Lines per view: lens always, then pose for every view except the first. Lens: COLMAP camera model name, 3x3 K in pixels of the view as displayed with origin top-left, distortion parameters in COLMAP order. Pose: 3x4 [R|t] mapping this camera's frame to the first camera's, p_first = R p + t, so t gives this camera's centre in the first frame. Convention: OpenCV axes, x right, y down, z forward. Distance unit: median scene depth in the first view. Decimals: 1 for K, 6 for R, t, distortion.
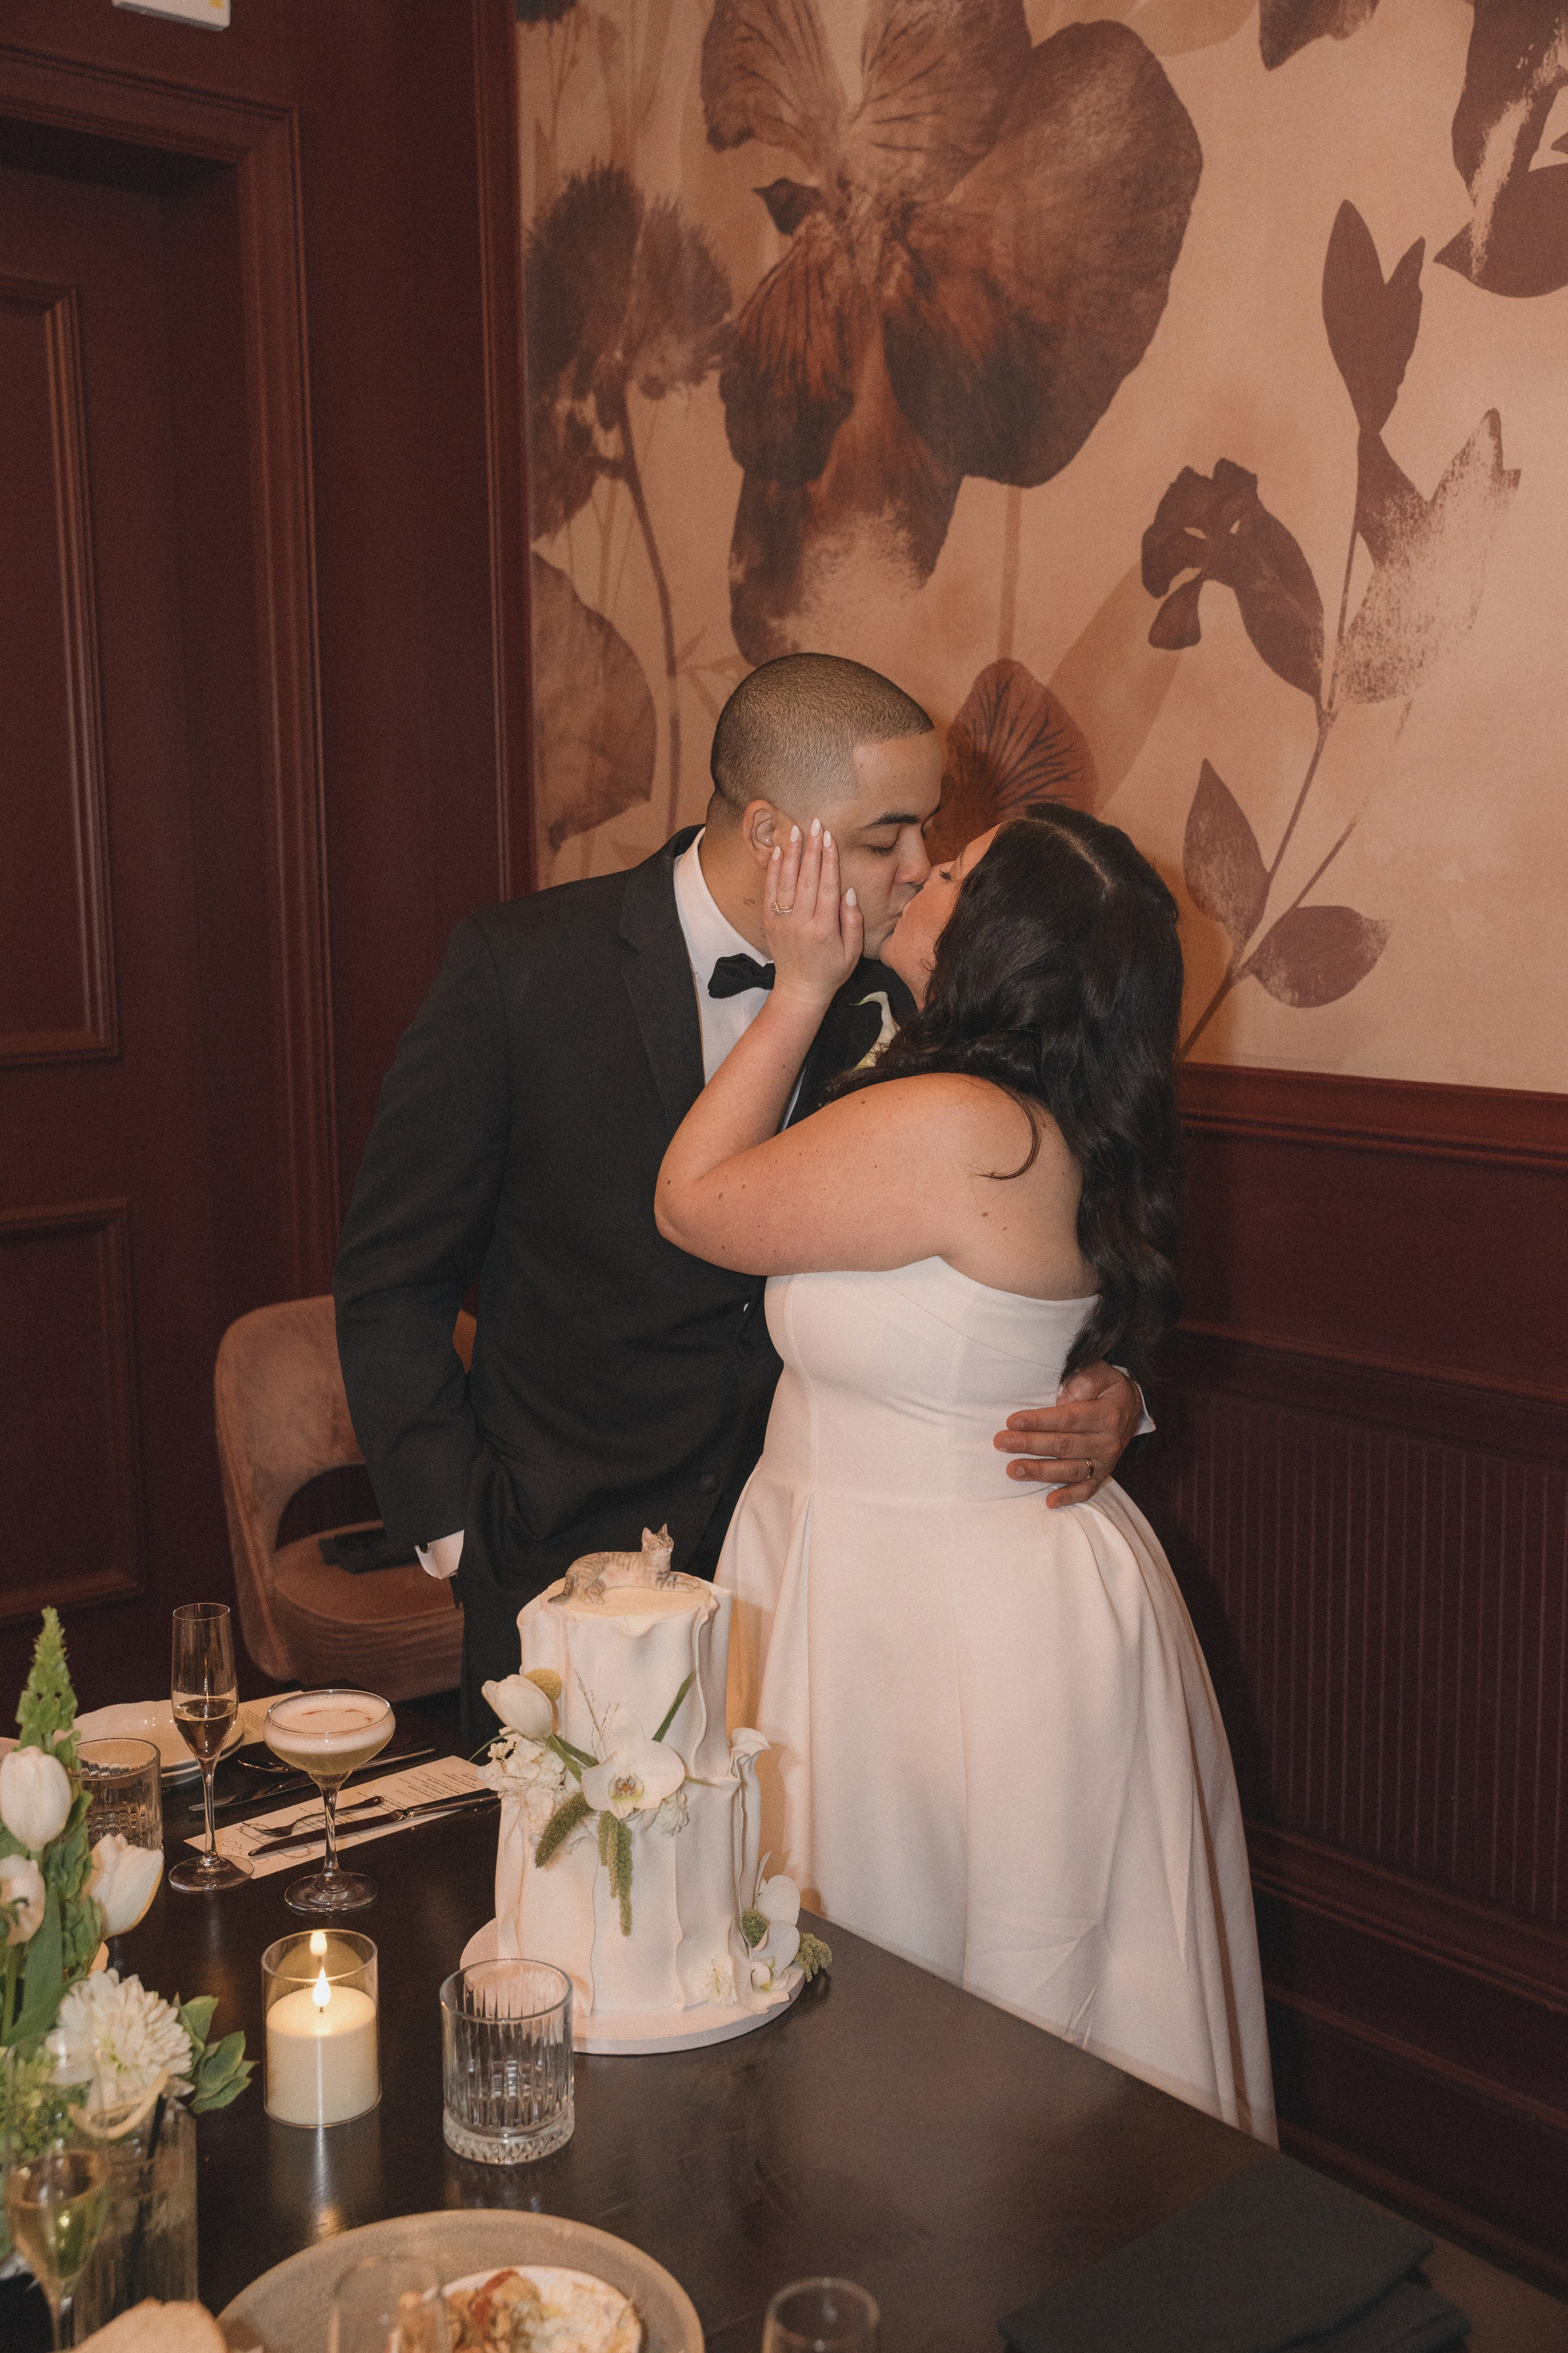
lens RADIAL K [[2466.6, 0, 784.0], [0, 2466.6, 1176.5], [0, 0, 1]] dist [-0.061243, 0.275761]
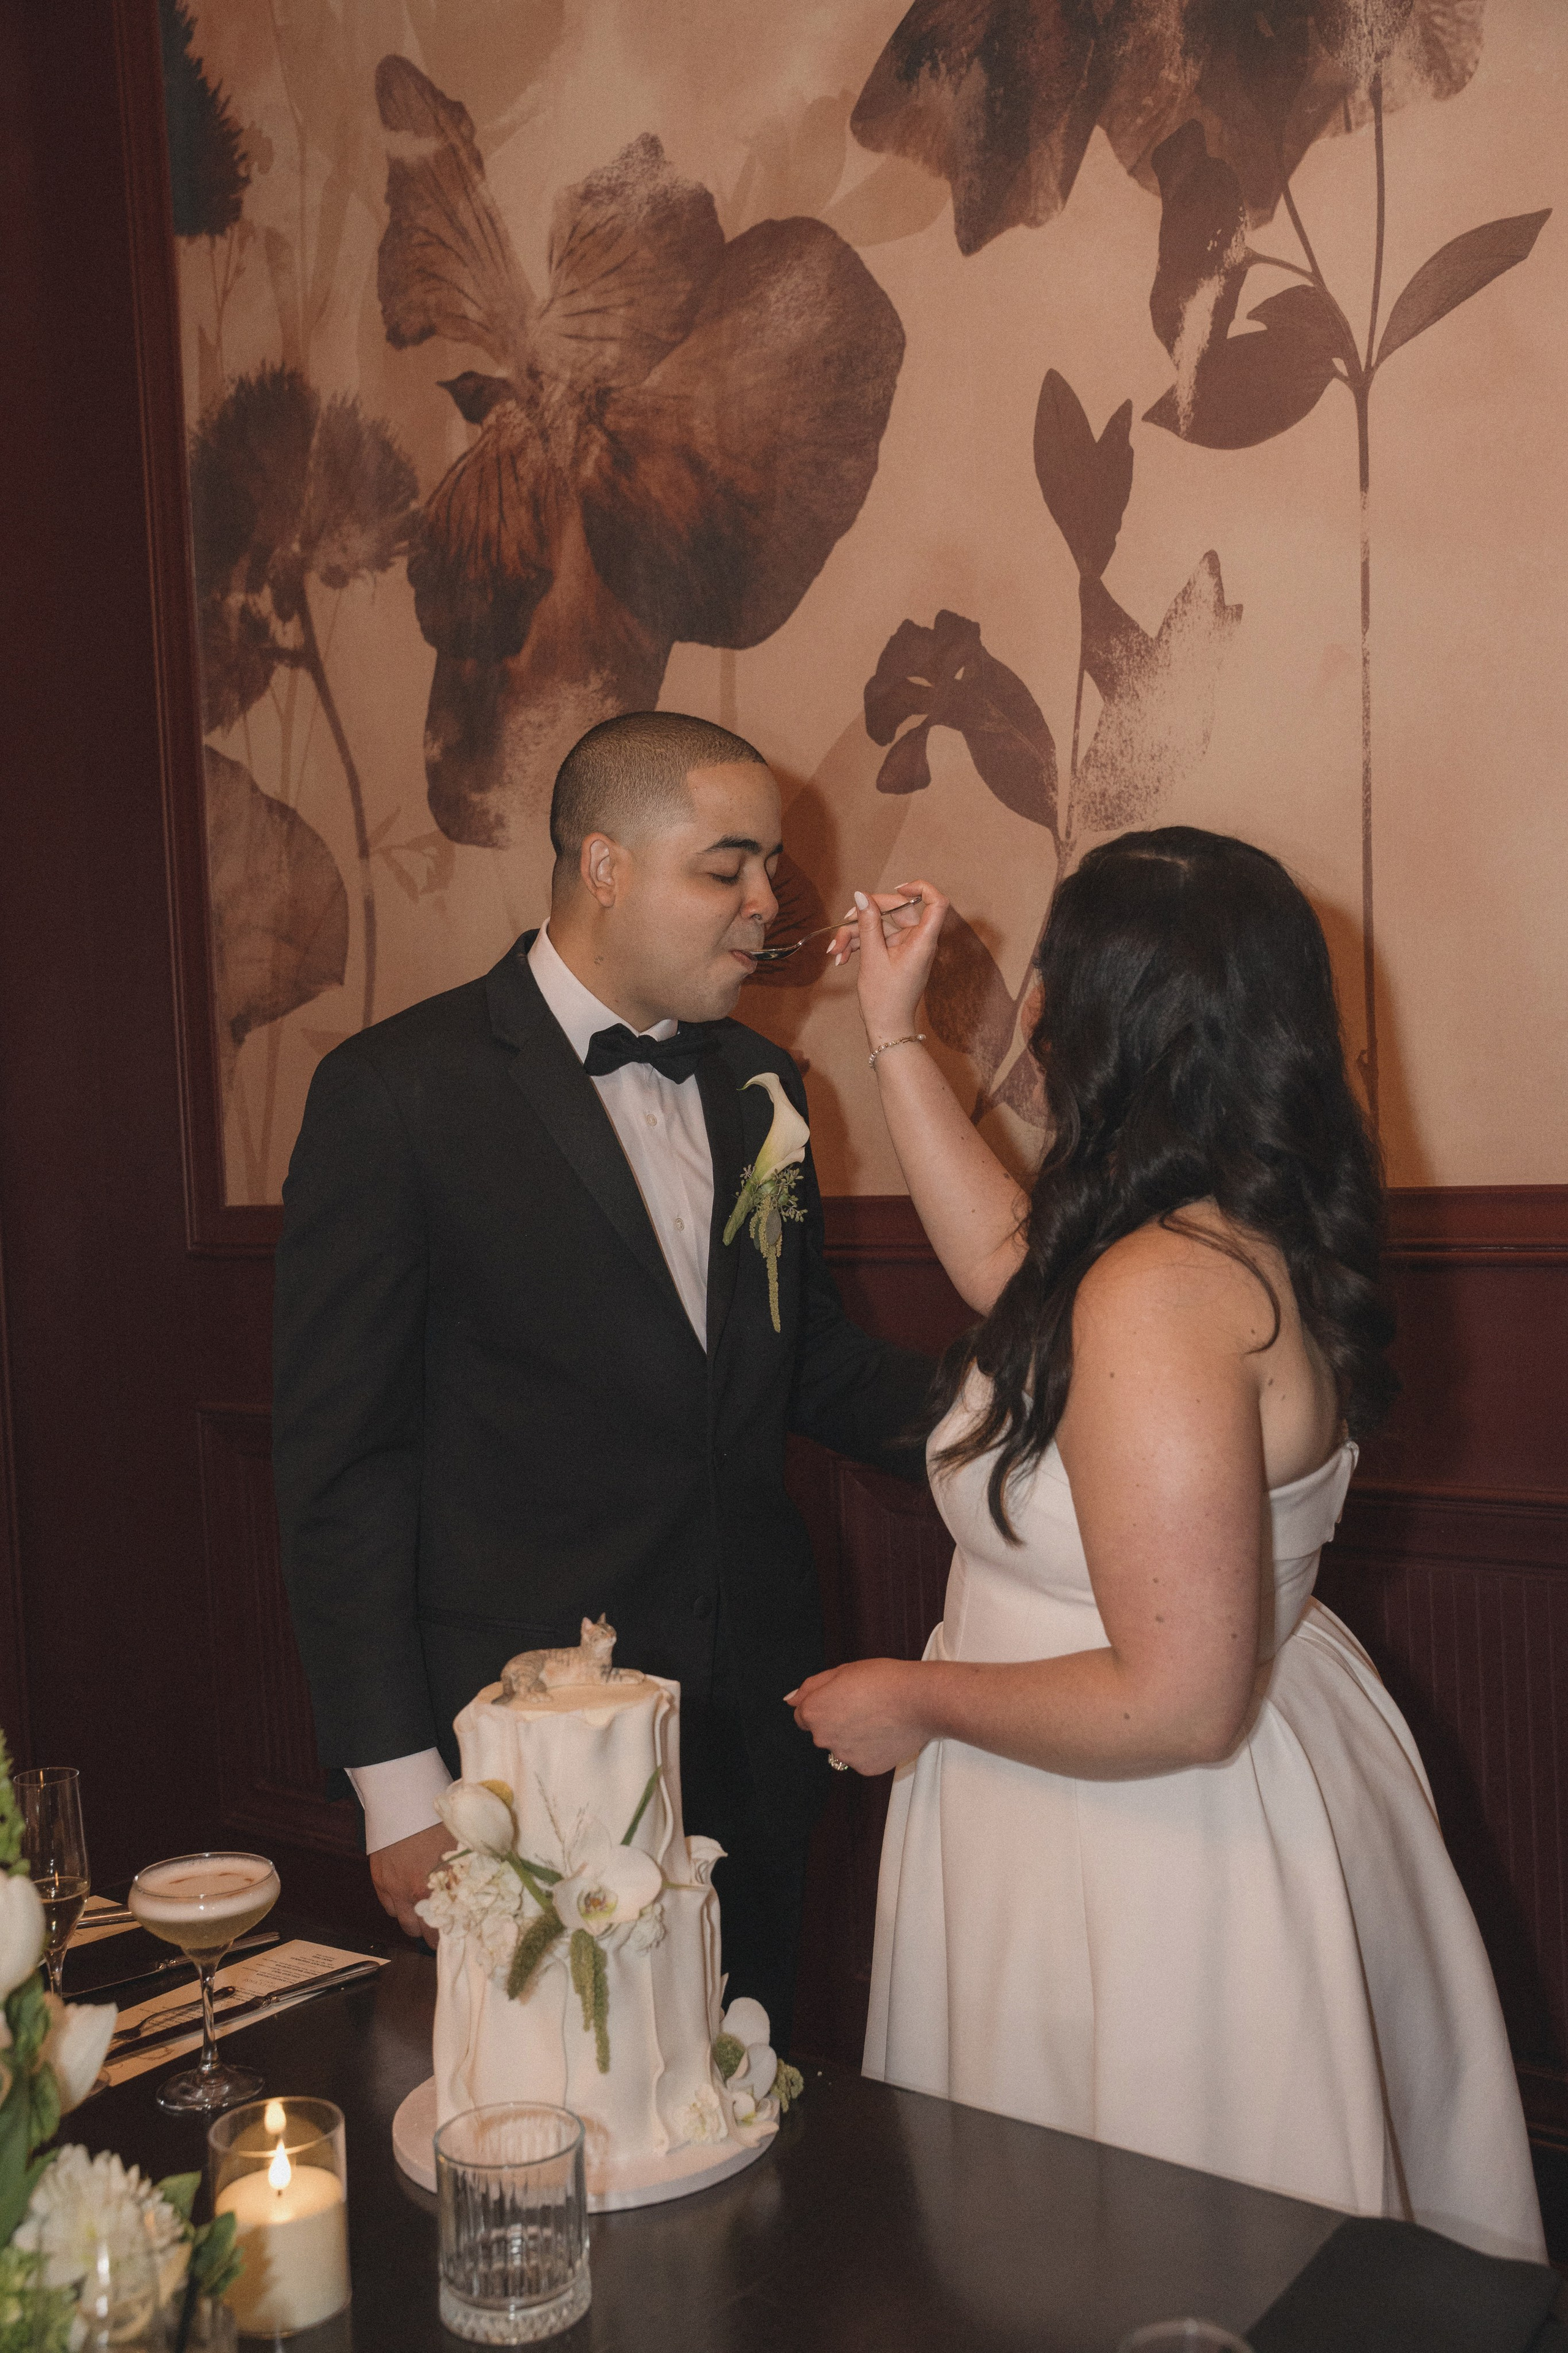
lens RADIAL K [[2371.7, 0, 784.0], [0, 2371.7, 1176.5], [0, 0, 1]] dist [-0.067745, 0.226189]
pose [[0.978969, -0.040702, 0.199908, -0.090939], [0.063845, 0.991799, -0.110717, 0.048646], [-0.193762, 0.121151, 0.973539, 0.064807]]
